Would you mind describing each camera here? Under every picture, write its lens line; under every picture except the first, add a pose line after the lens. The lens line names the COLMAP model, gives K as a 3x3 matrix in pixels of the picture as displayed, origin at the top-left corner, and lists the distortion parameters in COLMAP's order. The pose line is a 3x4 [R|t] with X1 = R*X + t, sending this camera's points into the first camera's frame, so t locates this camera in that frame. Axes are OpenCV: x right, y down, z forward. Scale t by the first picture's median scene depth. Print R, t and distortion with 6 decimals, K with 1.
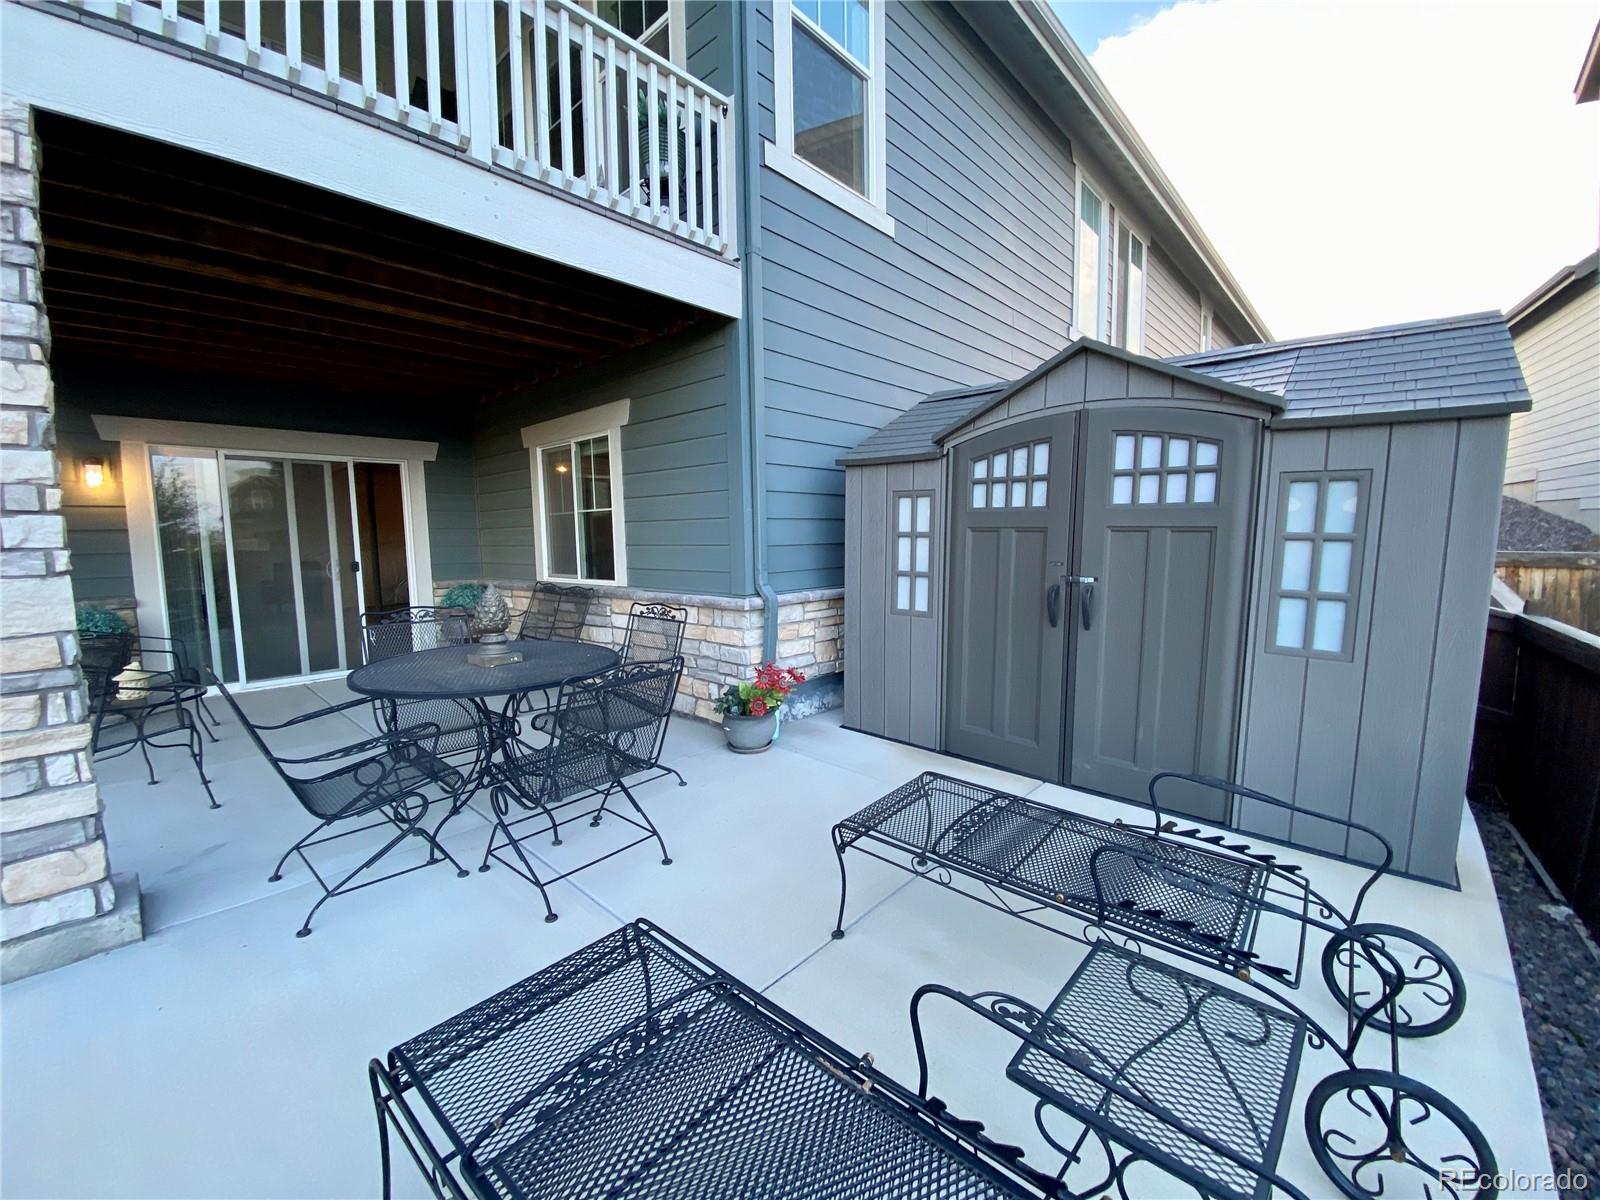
lens RADIAL K [[658.7, 0, 825.1], [0, 658.7, 612.7], [0, 0, 1]] dist [0.003406, -0.012726]
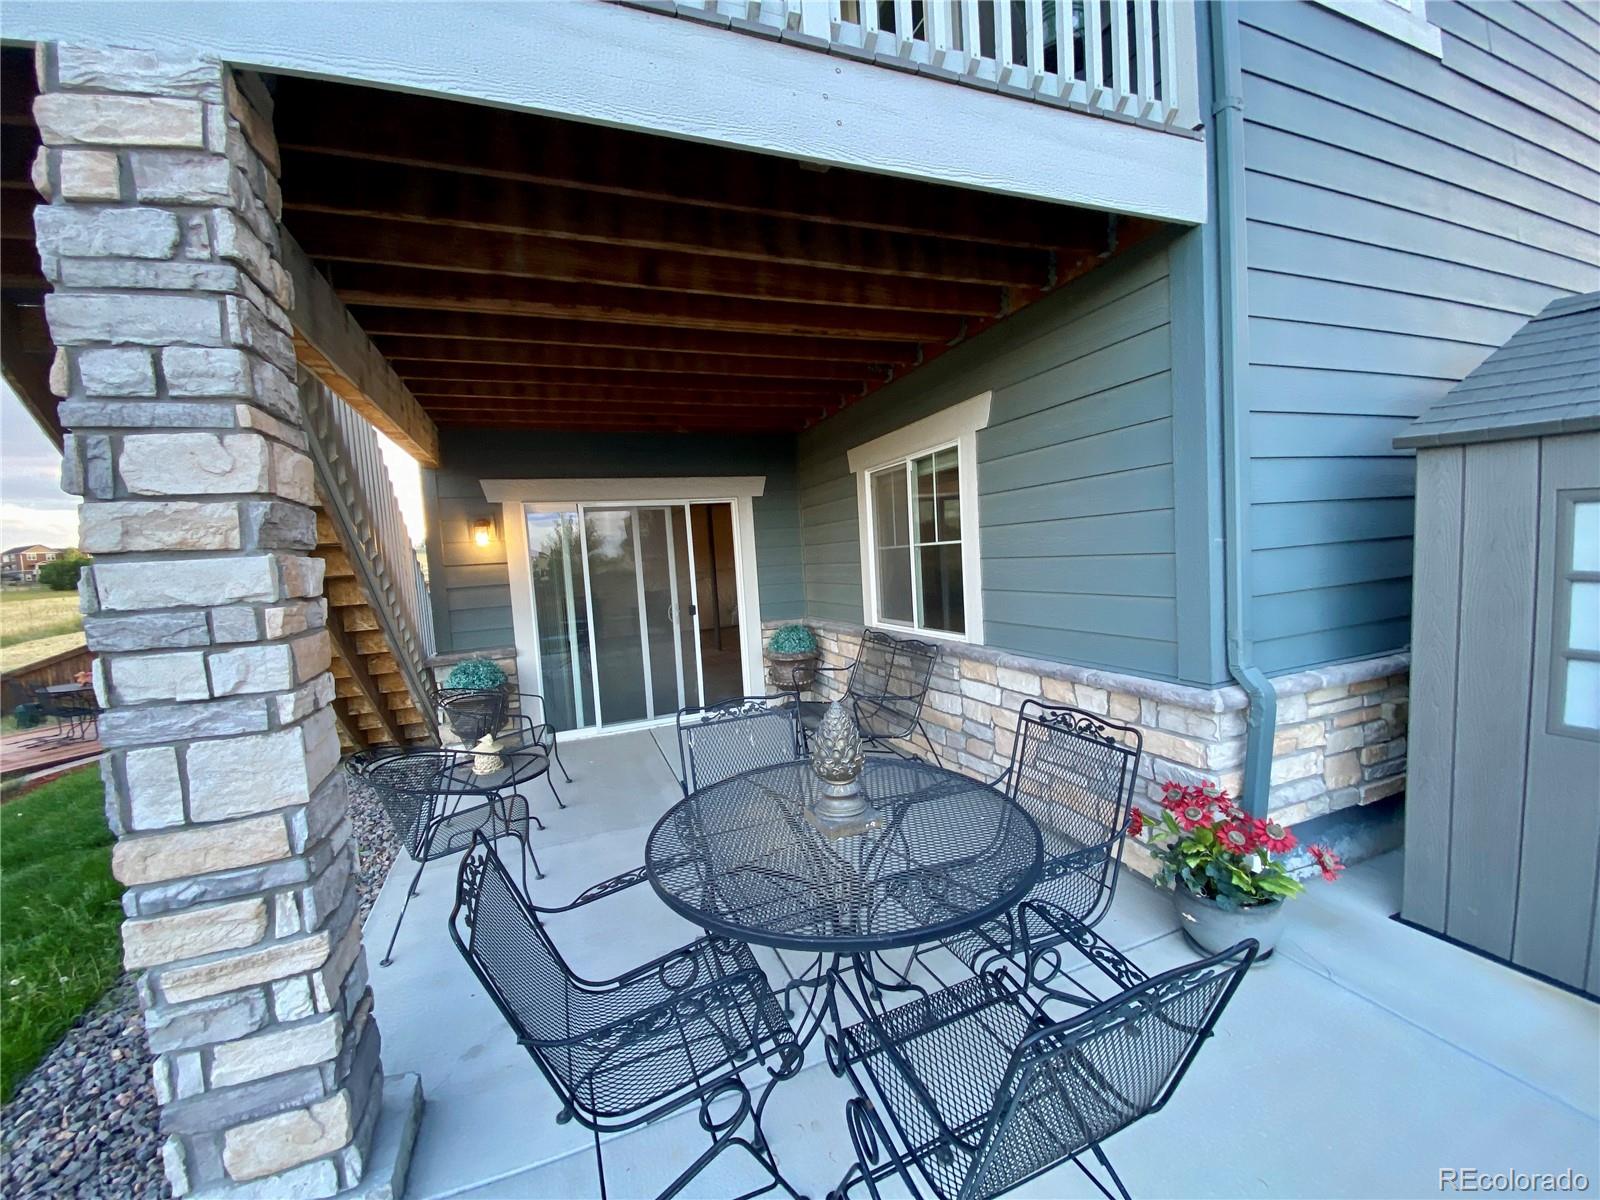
lens RADIAL K [[644.5, 0, 810.4], [0, 644.5, 587.2], [0, 0, 1]] dist [-0.027447, -0.001977]
pose [[0.894164, -0.022843, -0.447156, -0.196383], [0.004589, 0.999113, -0.041864, -0.096971], [0.447716, 0.035382, 0.893476, 0.342194]]
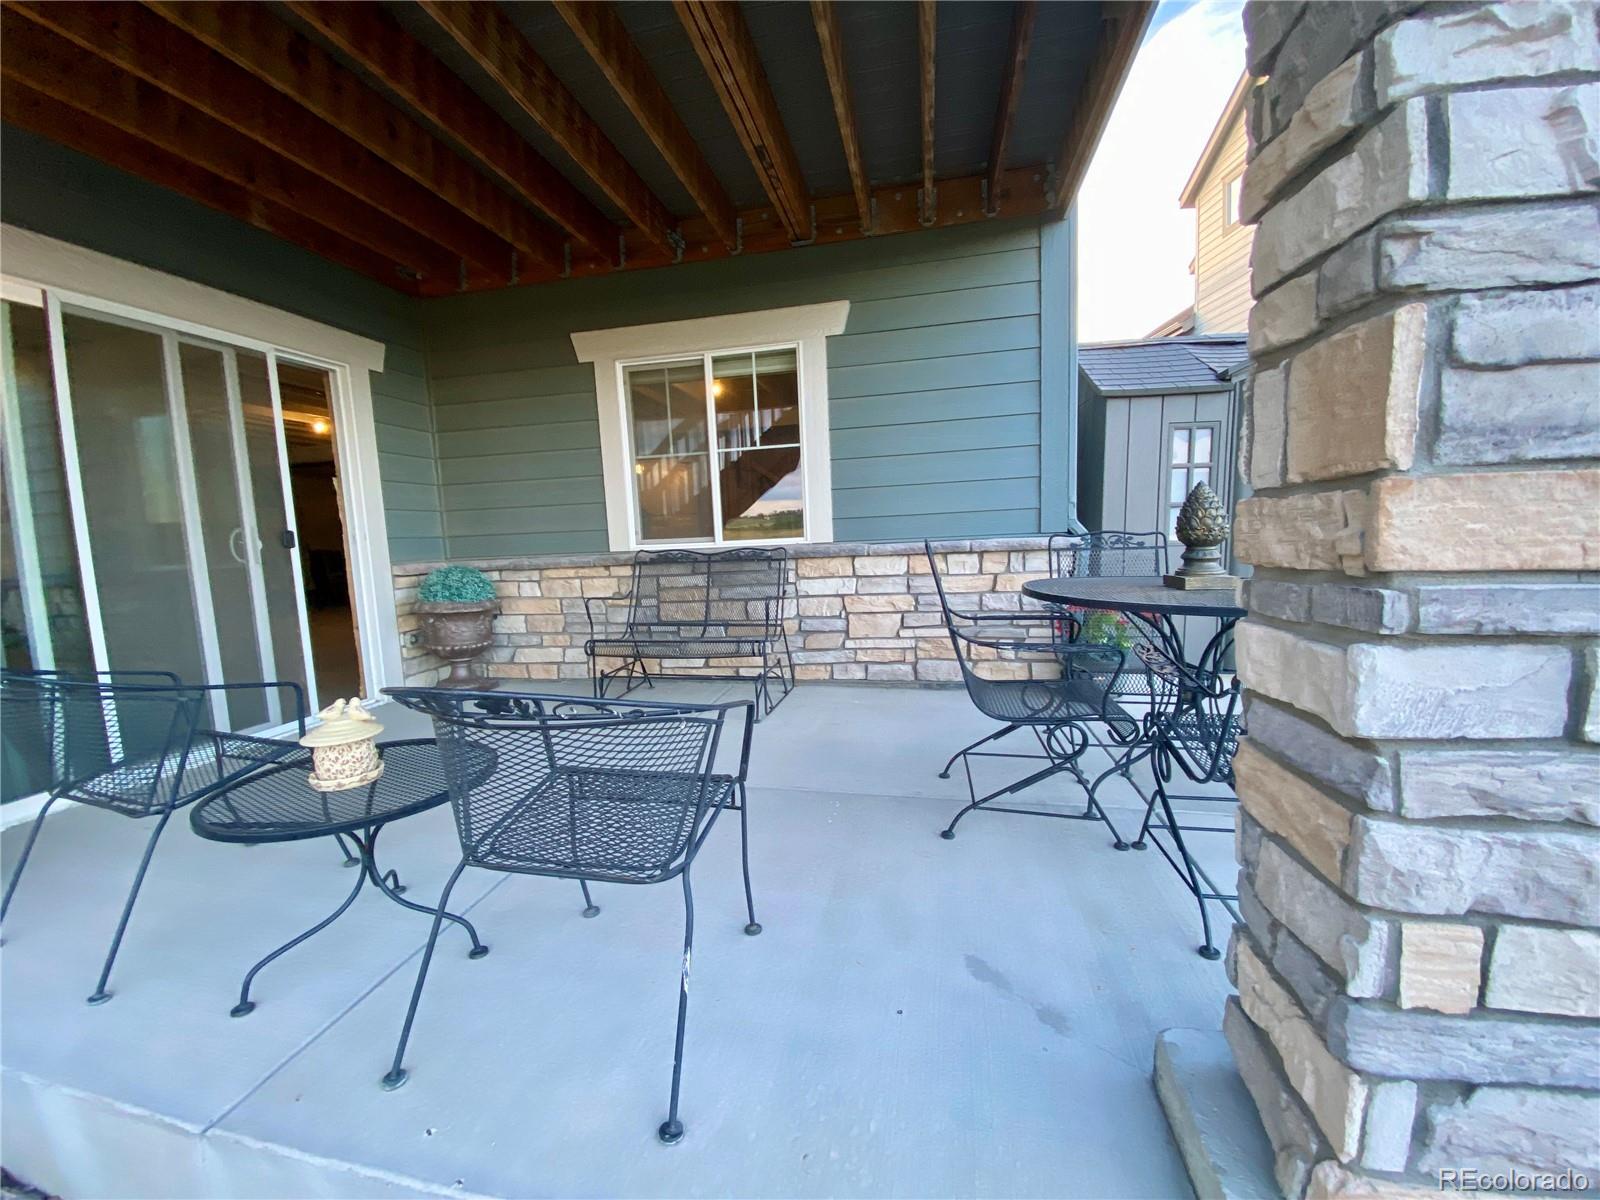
lens RADIAL K [[658.7, 0, 795.8], [0, 658.7, 615.8], [0, 0, 1]] dist [0.003406, -0.012726]
pose [[0.854195, -0.095279, 0.511148, -0.974070], [0.092480, 0.995233, 0.030967, 0.026727], [-0.511662, 0.020819, 0.858935, 0.438354]]
